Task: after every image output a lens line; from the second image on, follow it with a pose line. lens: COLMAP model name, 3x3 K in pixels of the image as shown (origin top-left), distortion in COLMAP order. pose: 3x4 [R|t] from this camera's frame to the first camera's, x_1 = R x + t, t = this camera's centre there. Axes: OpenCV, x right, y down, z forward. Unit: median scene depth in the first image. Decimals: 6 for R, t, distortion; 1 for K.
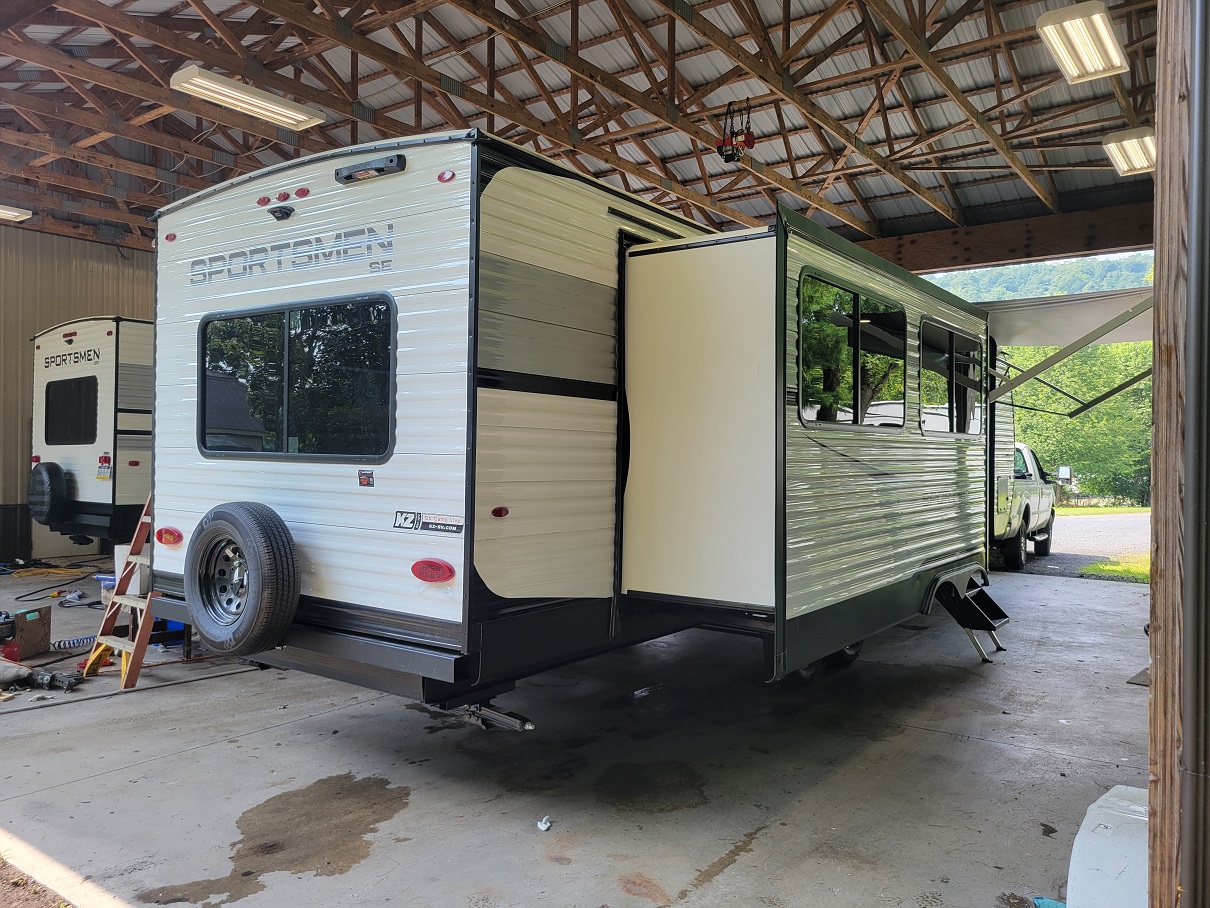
lens RADIAL K [[923.1, 0, 614.9], [0, 923.1, 452.8], [0, 0, 1]] dist [0.038623, -0.034276]
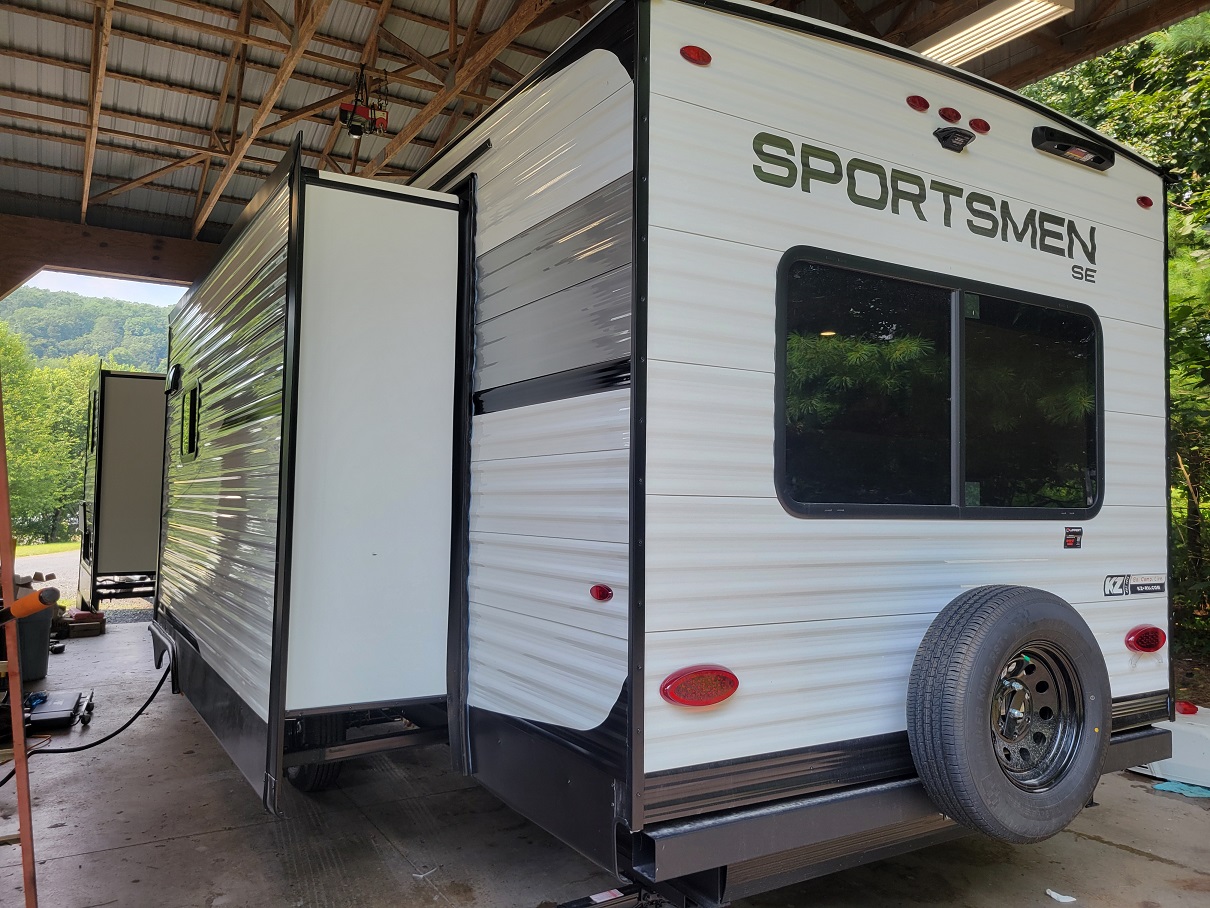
lens RADIAL K [[923.1, 0, 612.5], [0, 923.1, 449.5], [0, 0, 1]] dist [0.038623, -0.034276]
pose [[0.378993, 0.036455, 0.924681, -1.167059], [-0.008416, 0.999318, -0.035948, -0.015825], [-0.925361, 0.005842, 0.379041, 1.085541]]
